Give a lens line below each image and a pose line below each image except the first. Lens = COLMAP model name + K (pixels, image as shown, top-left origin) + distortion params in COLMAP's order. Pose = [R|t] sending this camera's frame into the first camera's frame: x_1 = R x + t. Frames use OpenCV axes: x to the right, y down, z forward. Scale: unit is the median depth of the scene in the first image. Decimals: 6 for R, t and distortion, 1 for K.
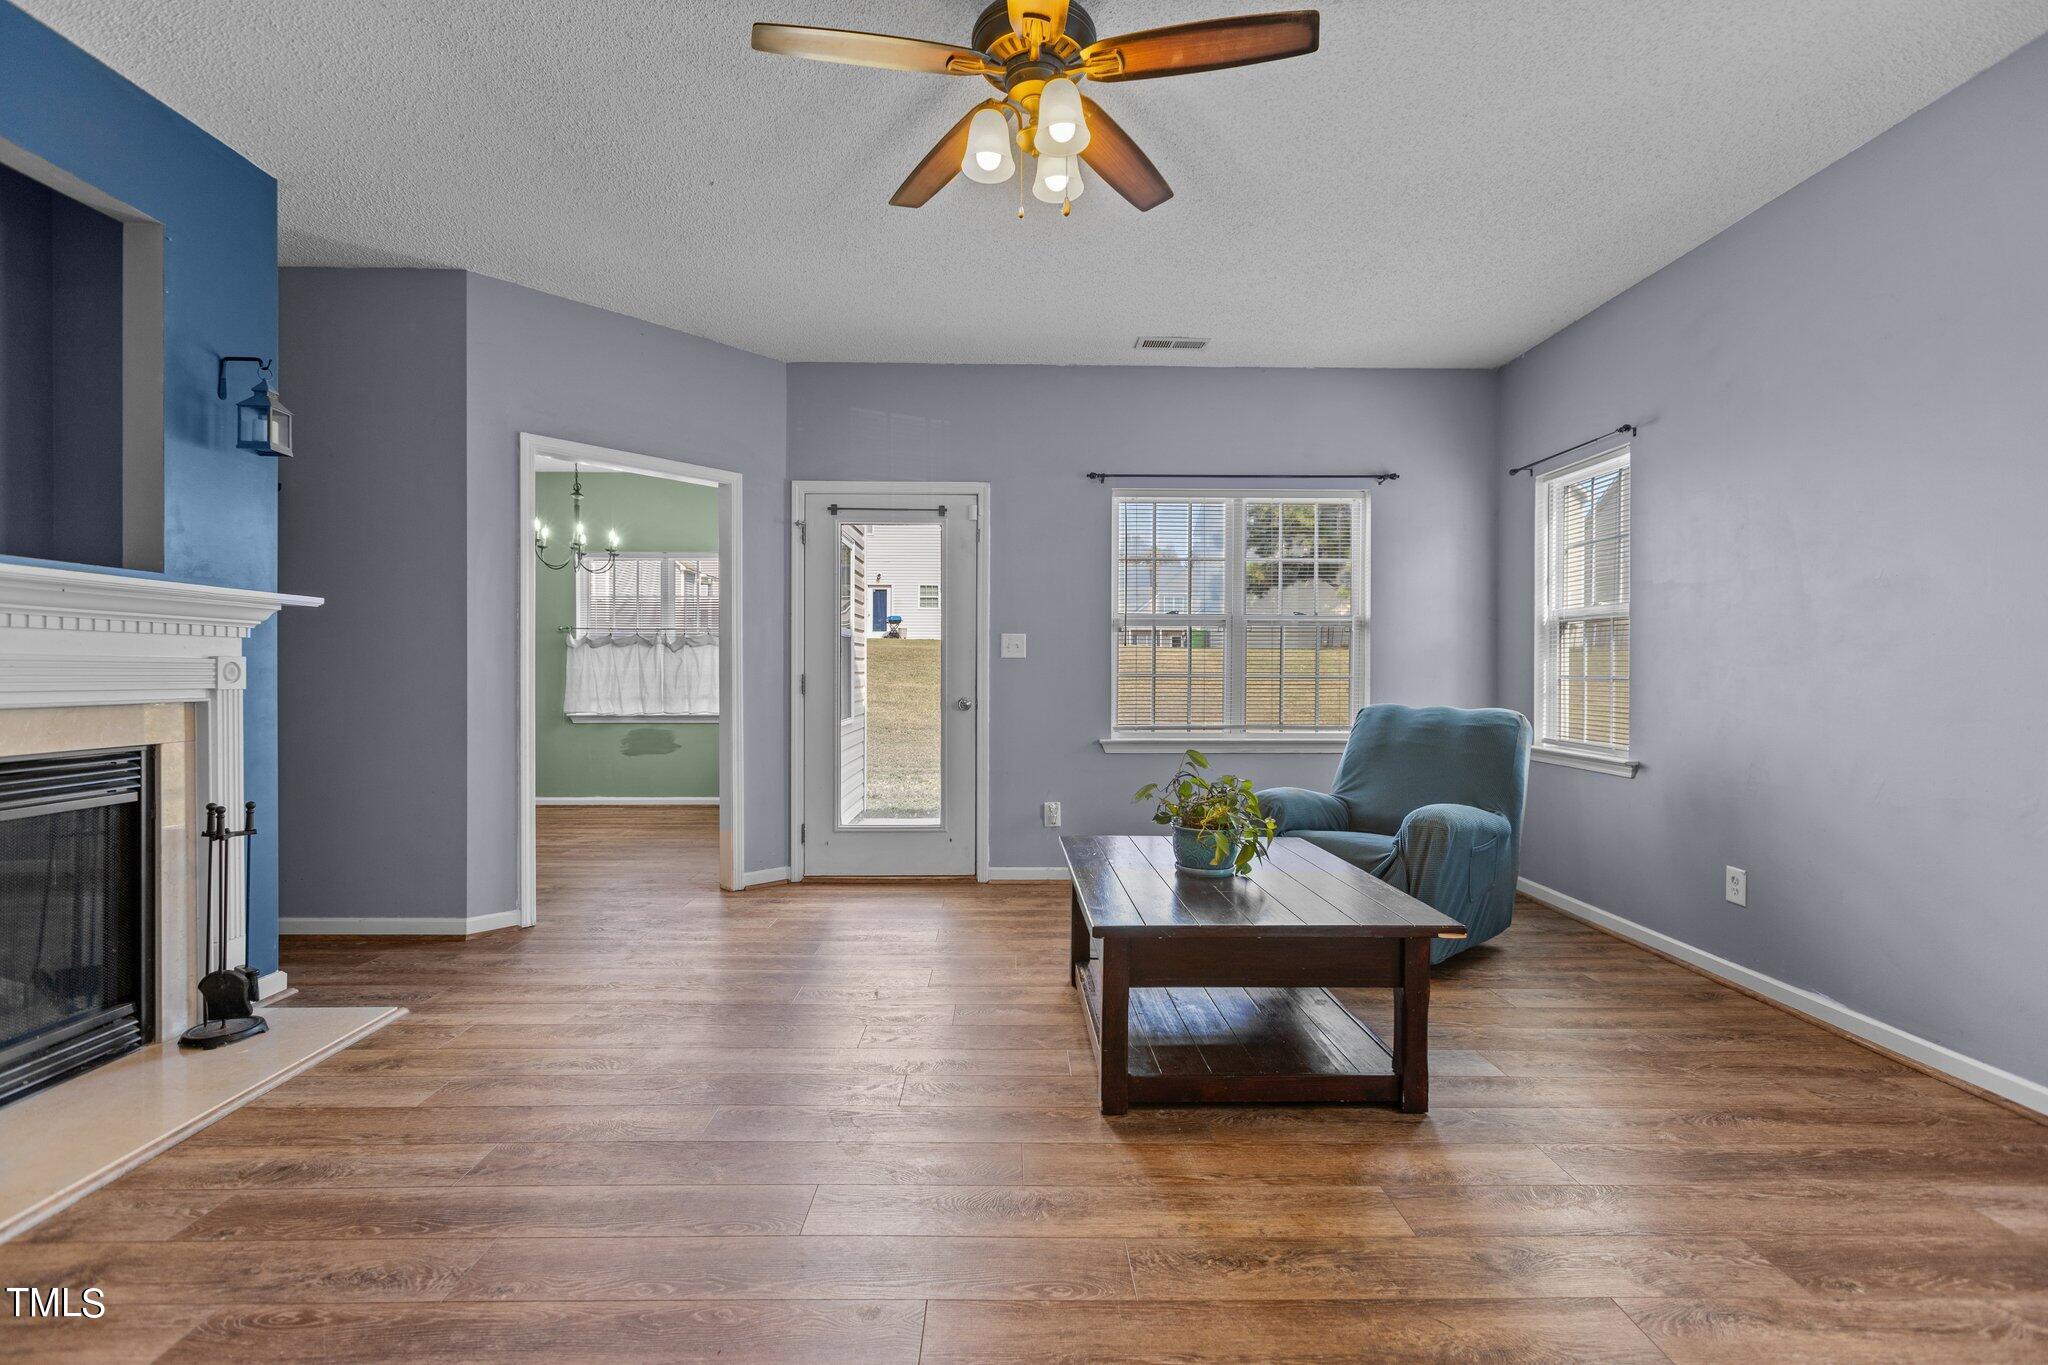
lens RADIAL K [[913.5, 0, 1057.4], [0, 913.5, 681.8], [0, 0, 1]] dist [0.001354, 0.000253]
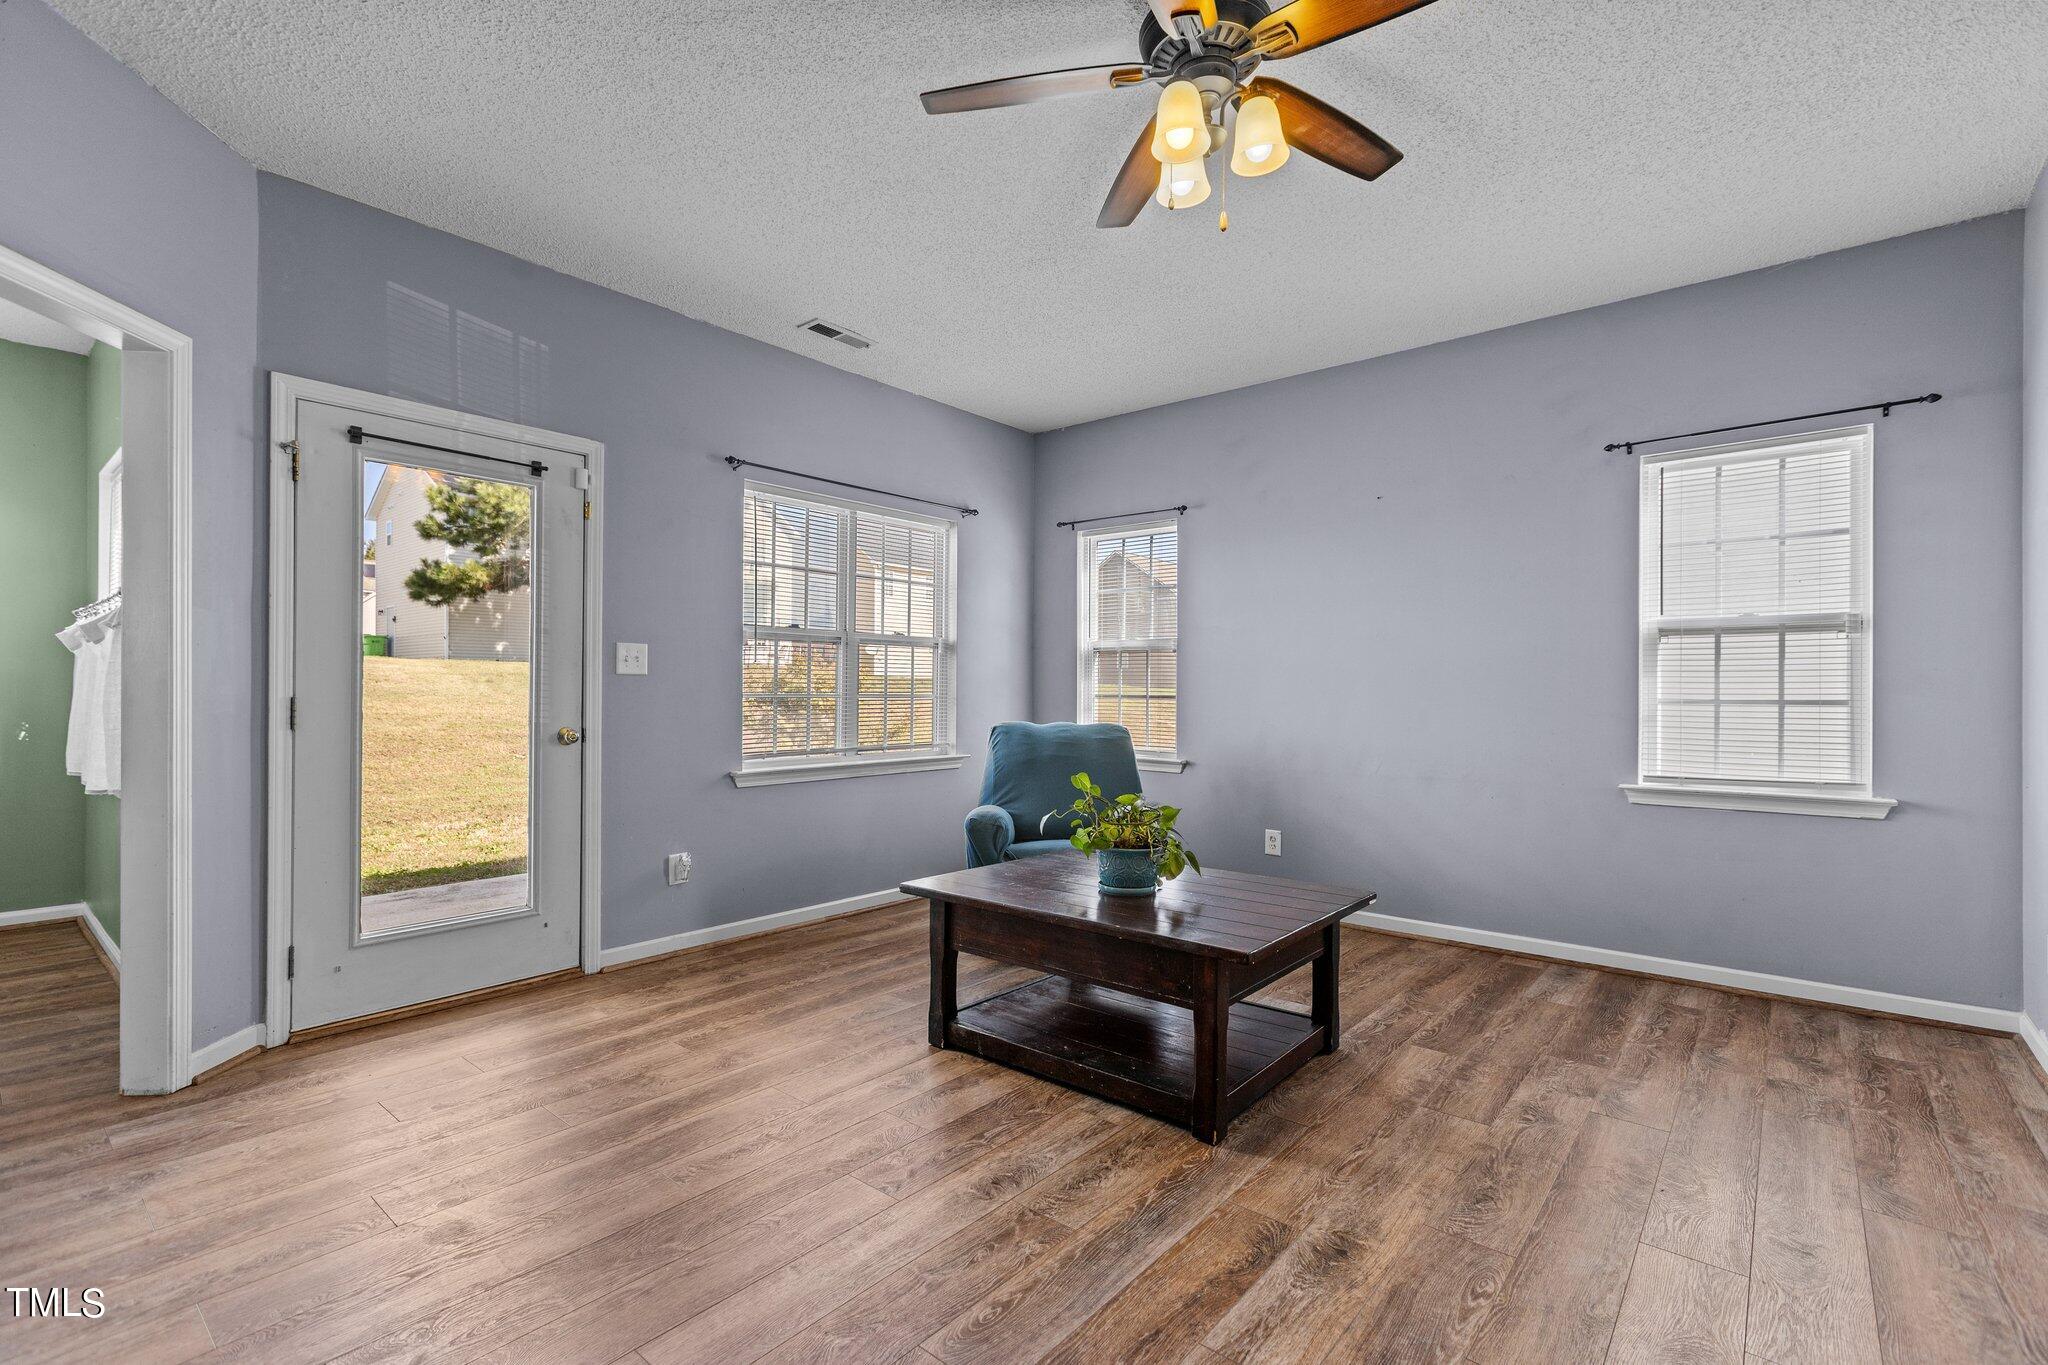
lens RADIAL K [[894.1, 0, 1045.1], [0, 894.1, 689.3], [0, 0, 1]] dist [0.003213, 0.000630]
pose [[0.668041, 0.000939, 0.744124, -0.493360], [0.004341, 0.999977, -0.005160, -0.010559], [-0.744112, 0.006677, 0.668022, 0.300399]]
